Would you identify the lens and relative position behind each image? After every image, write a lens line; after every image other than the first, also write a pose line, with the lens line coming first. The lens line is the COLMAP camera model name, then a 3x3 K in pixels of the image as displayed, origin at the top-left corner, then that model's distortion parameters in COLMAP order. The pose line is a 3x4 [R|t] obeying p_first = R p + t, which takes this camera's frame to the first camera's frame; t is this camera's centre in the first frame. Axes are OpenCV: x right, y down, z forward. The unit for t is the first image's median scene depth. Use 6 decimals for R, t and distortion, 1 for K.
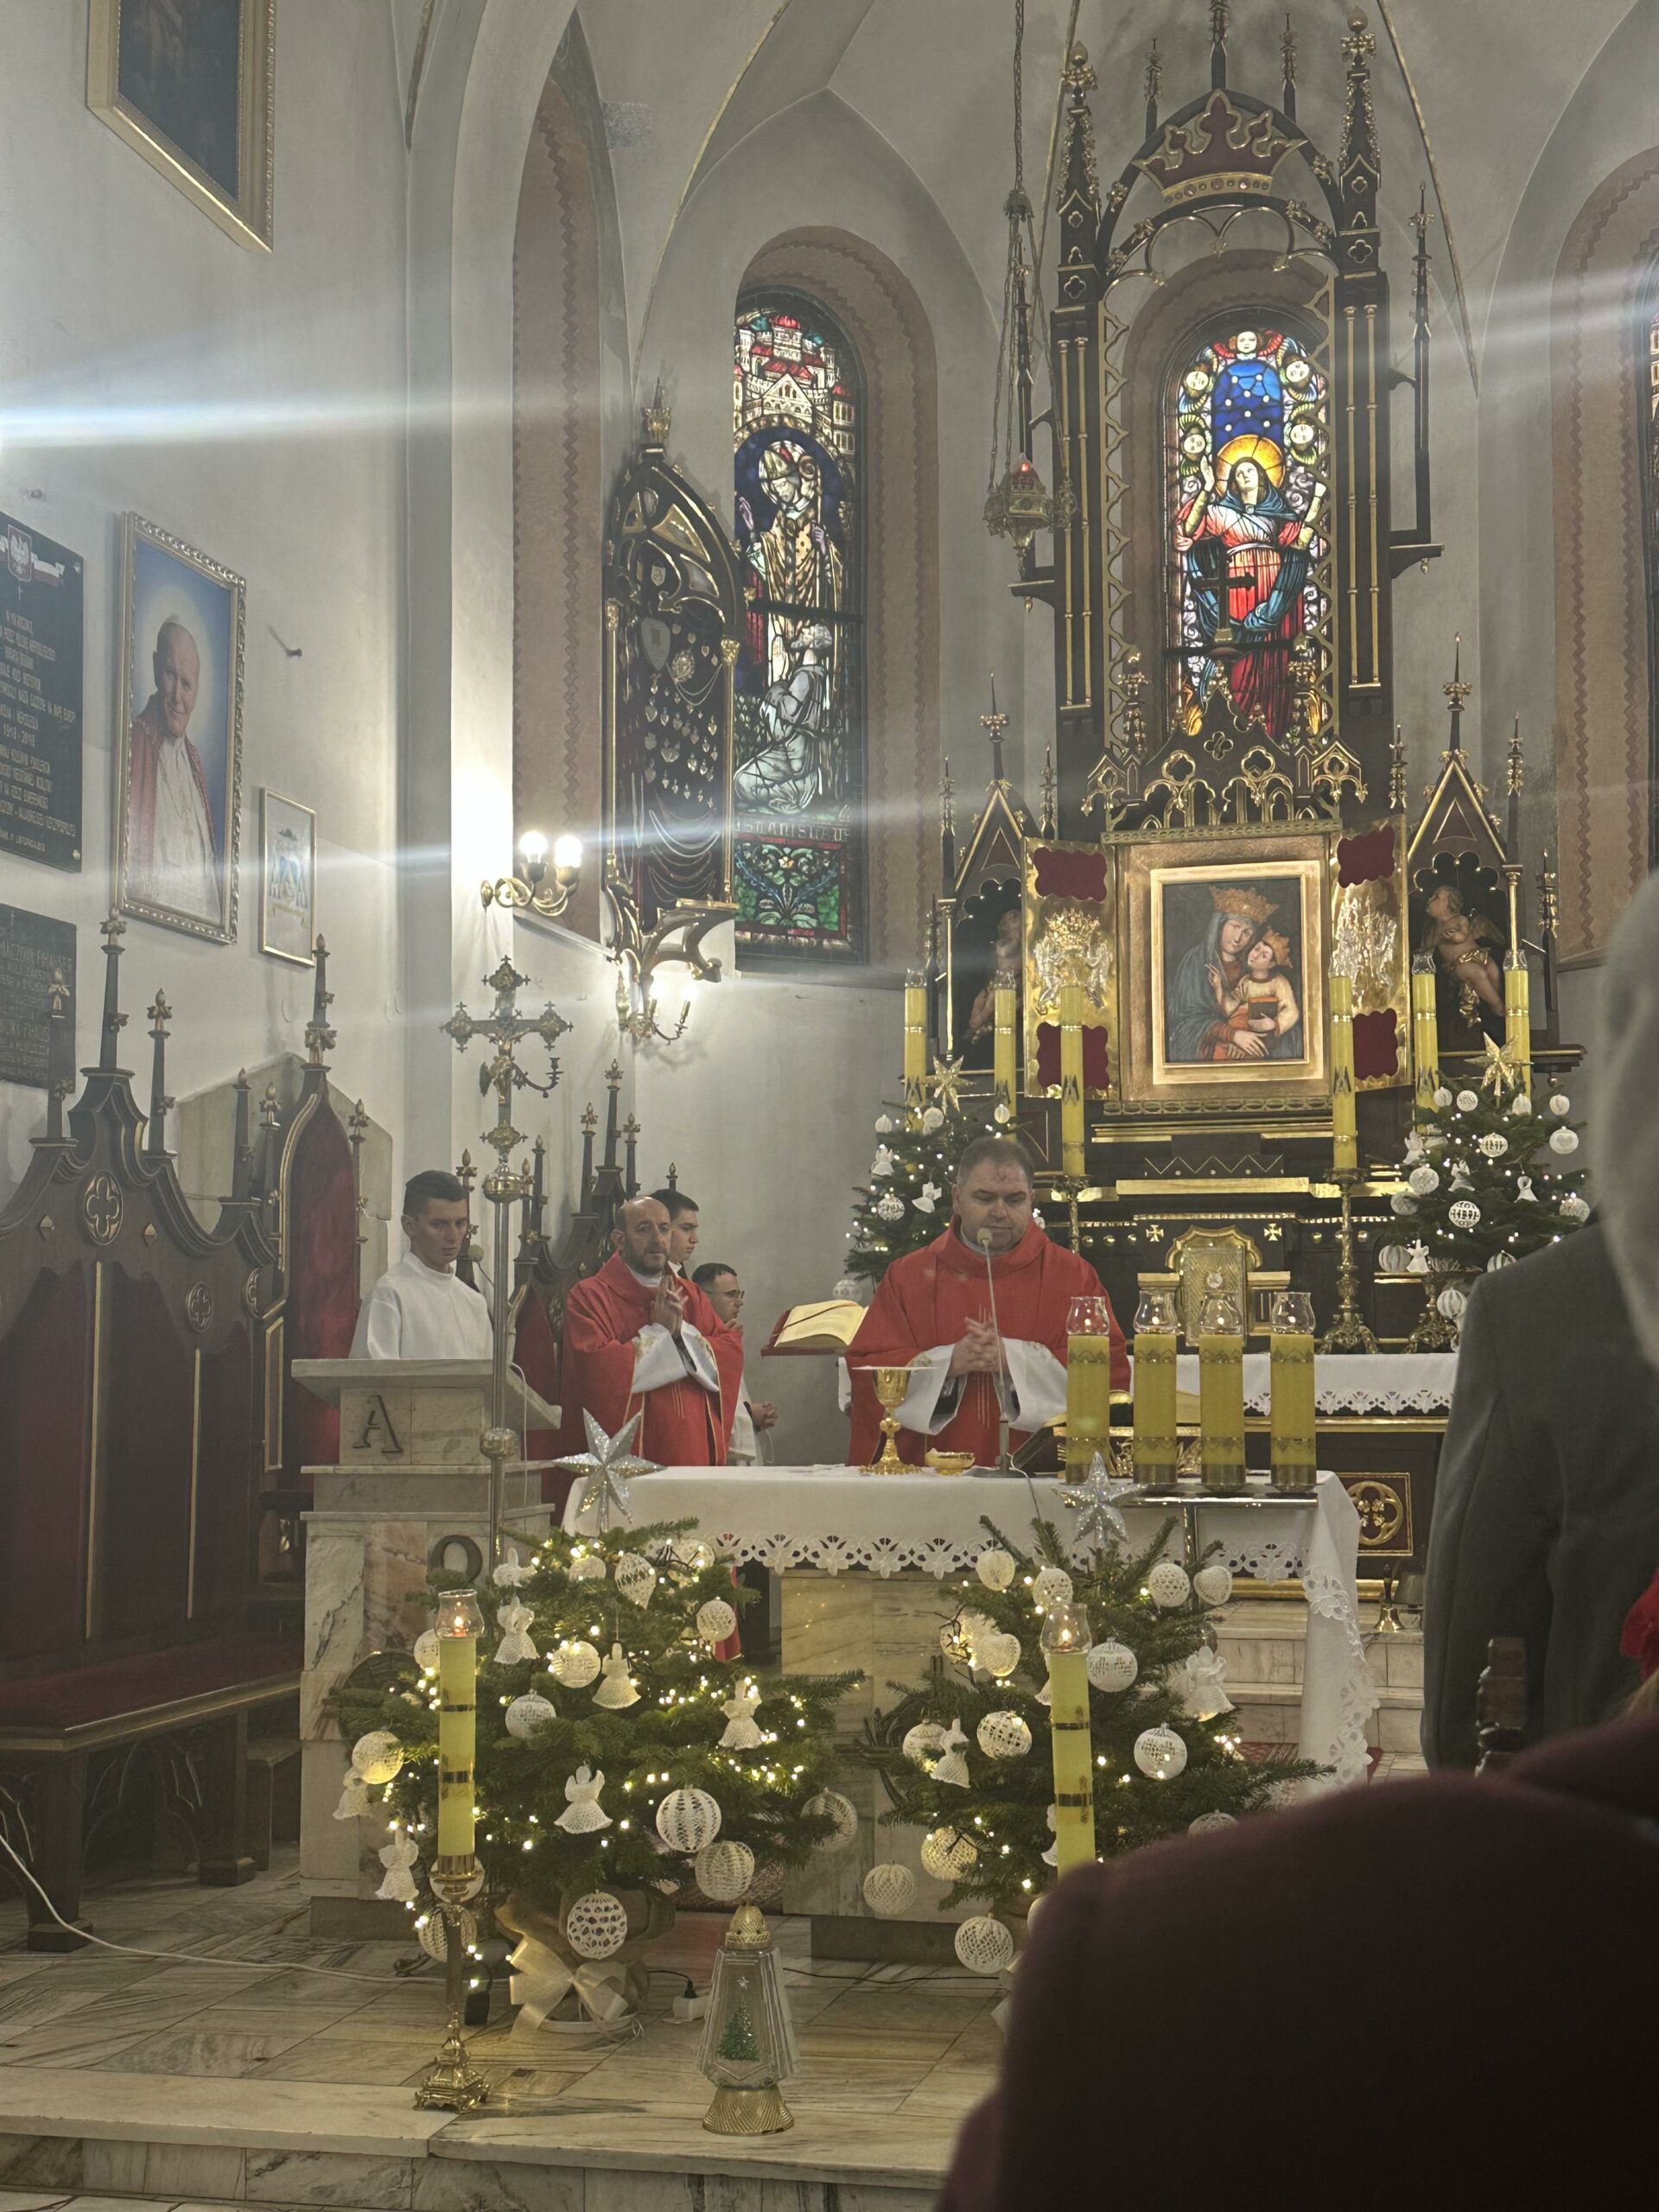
lens RADIAL K [[2860.3, 0, 821.7], [0, 2860.3, 1122.9], [0, 0, 1]] dist [0.197713, -0.383876]
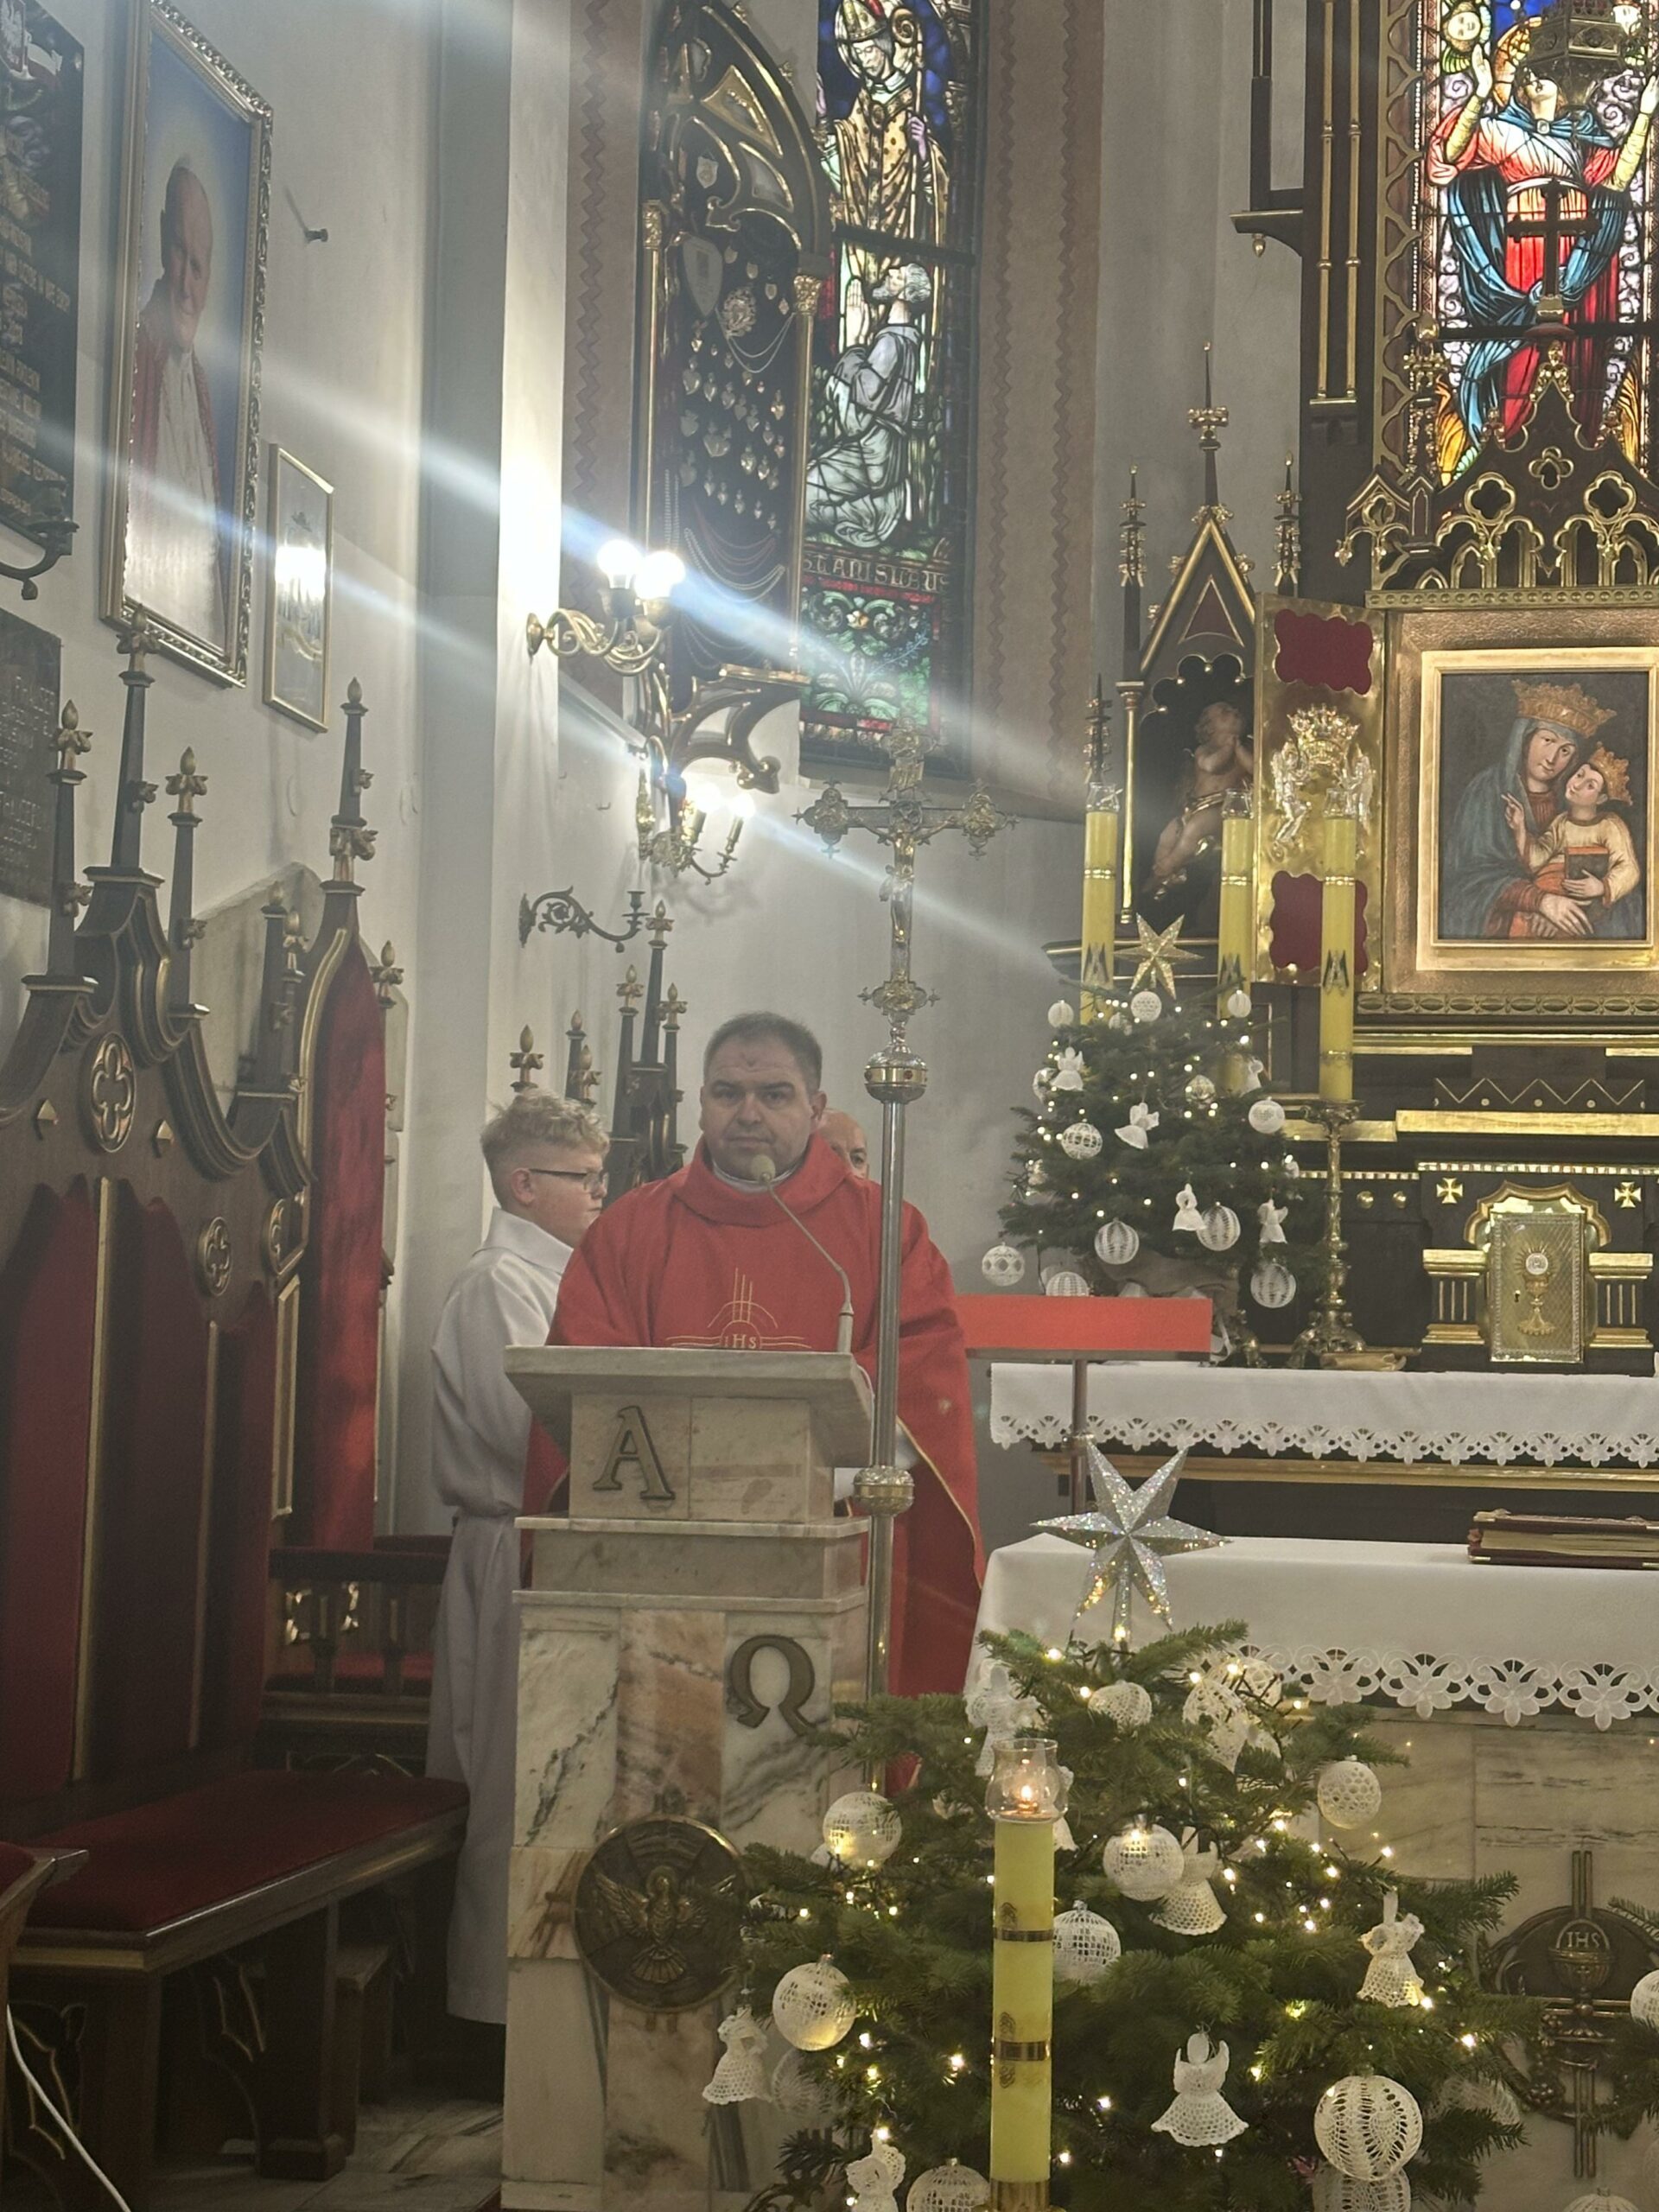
lens RADIAL K [[4016.7, 0, 866.1], [0, 4016.7, 1097.4], [0, 0, 1]] dist [0.150365, 0.008517]
pose [[0.995320, 0.033339, 0.090703, -0.098669], [-0.034796, 0.999289, 0.014533, 0.007176], [-0.090154, -0.017621, 0.995772, 0.069442]]
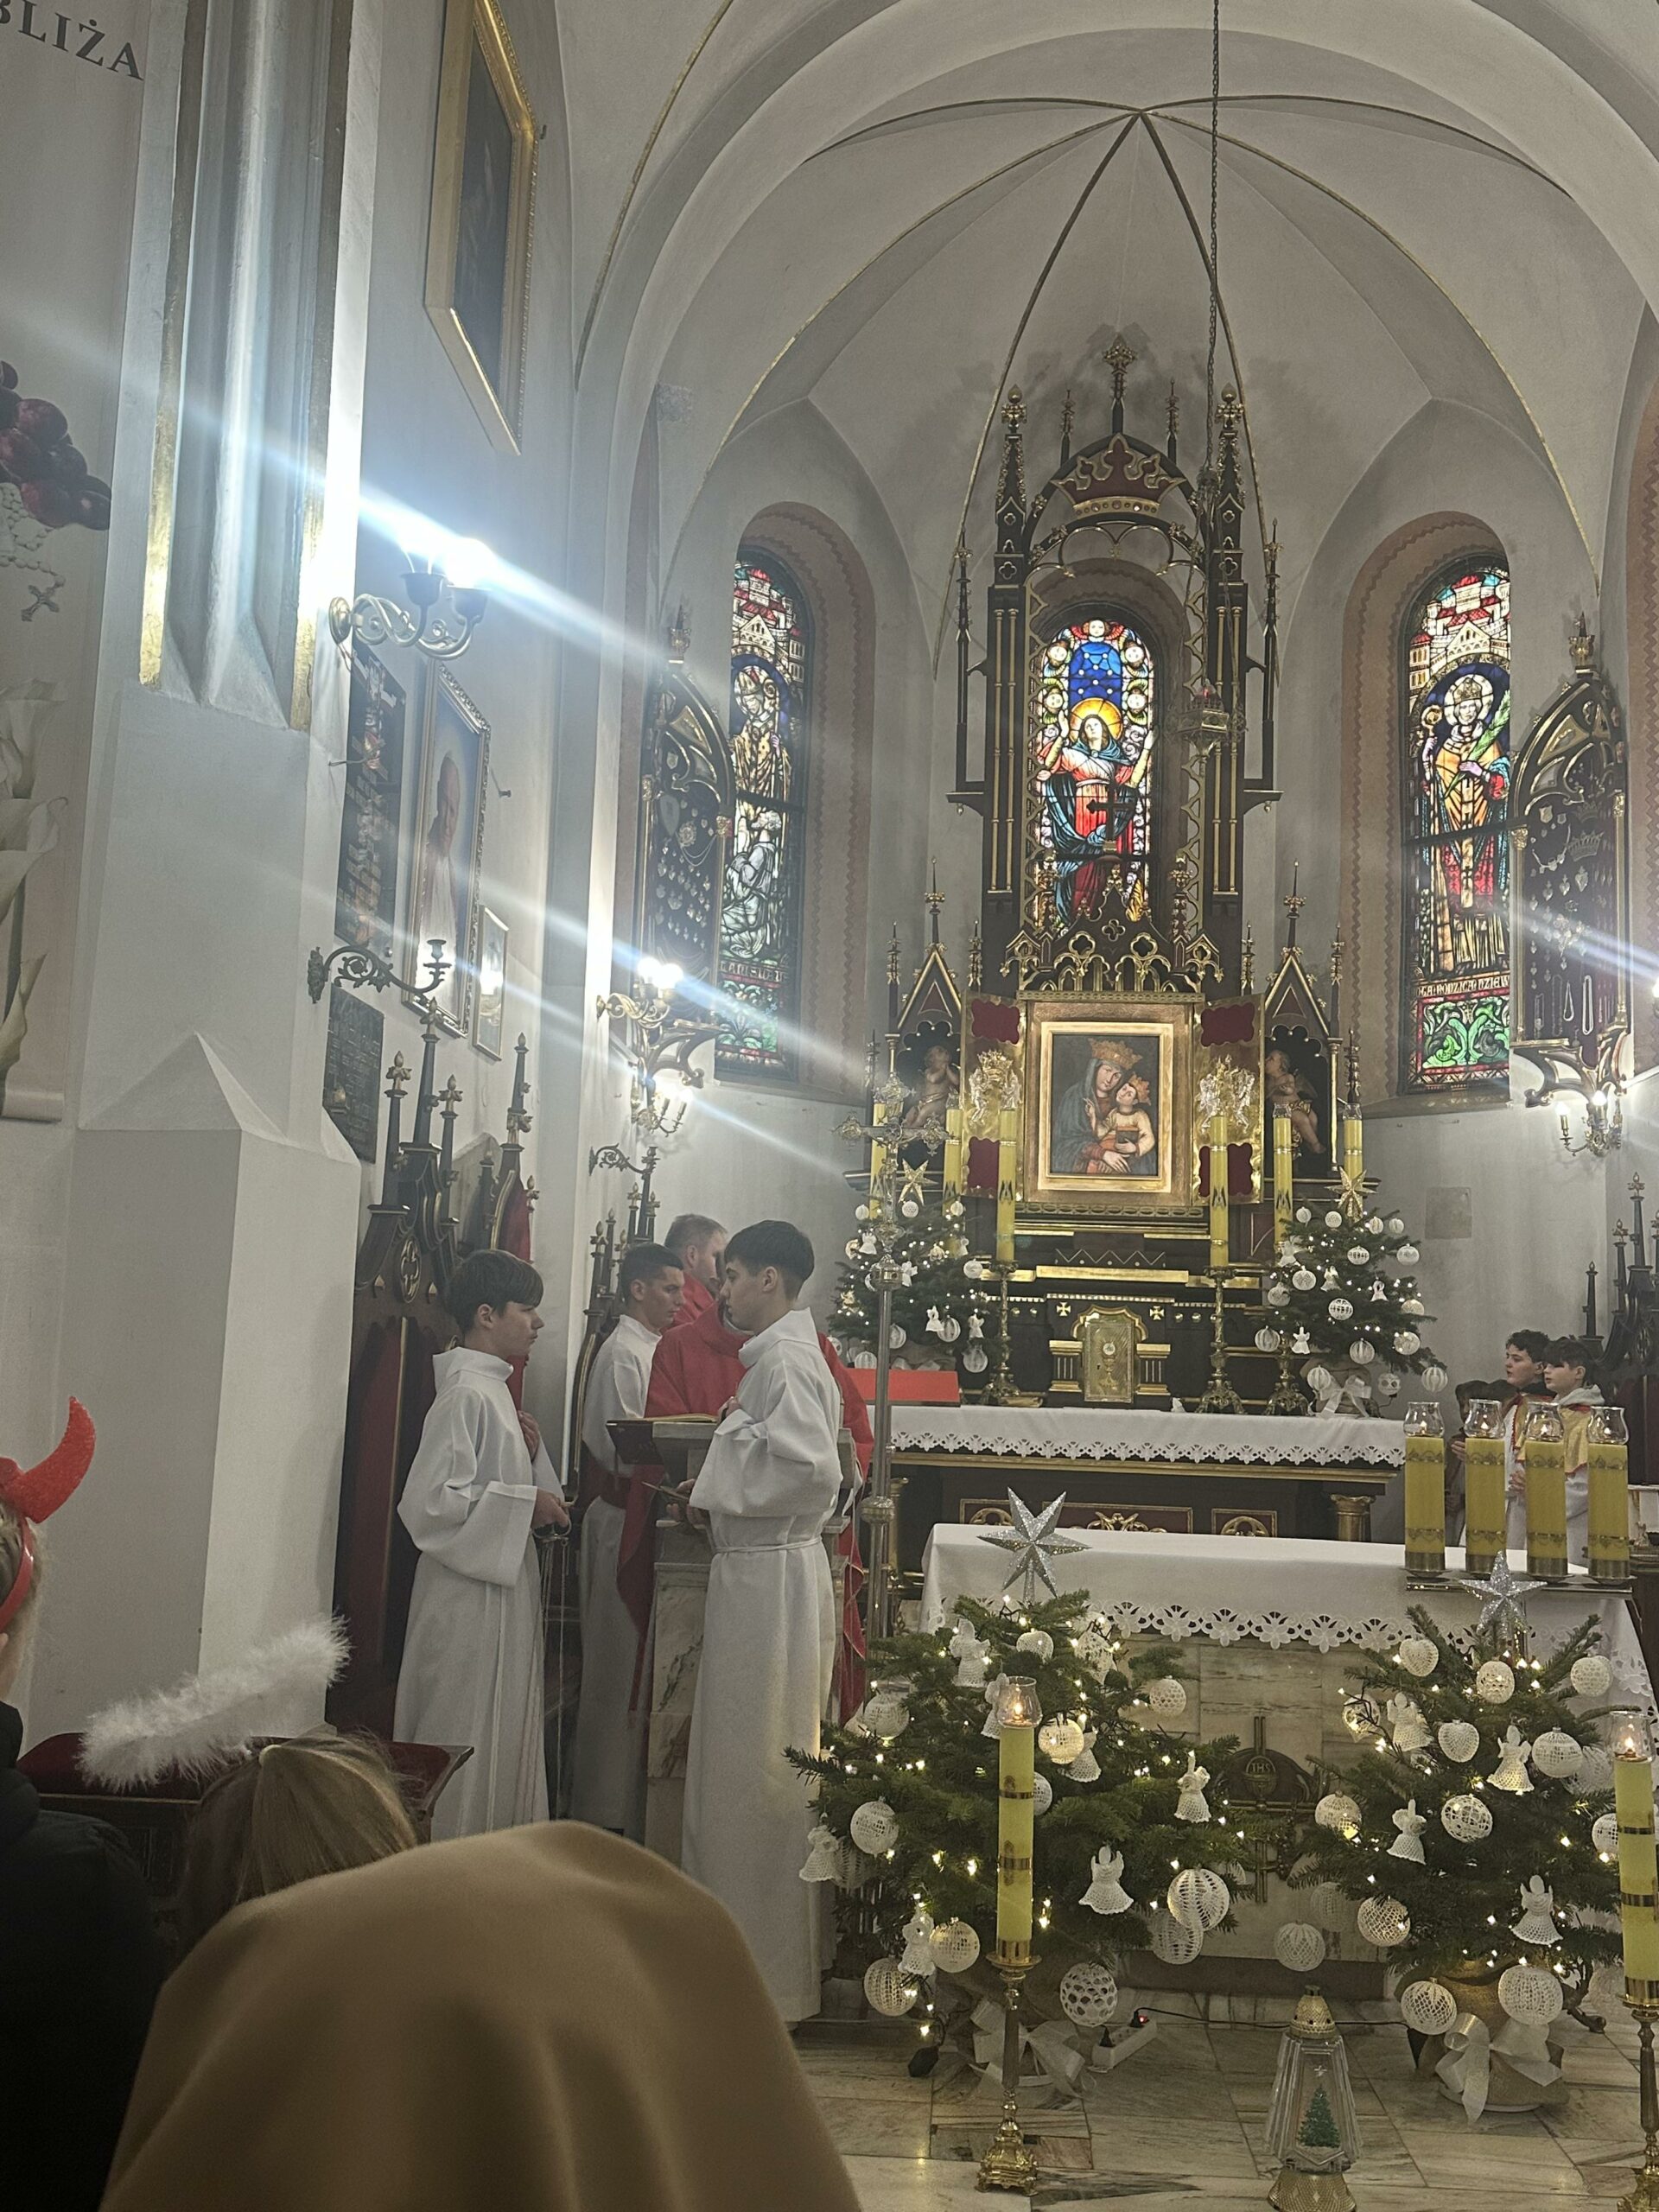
lens RADIAL K [[2080.9, 0, 843.4], [0, 2080.9, 1099.9], [0, 0, 1]] dist [0.189095, -0.391170]
pose [[0.981977, 0.060559, 0.179037, -0.139031], [-0.052447, 0.997386, -0.049704, -0.002434], [-0.181579, 0.039419, 0.982586, 0.103248]]
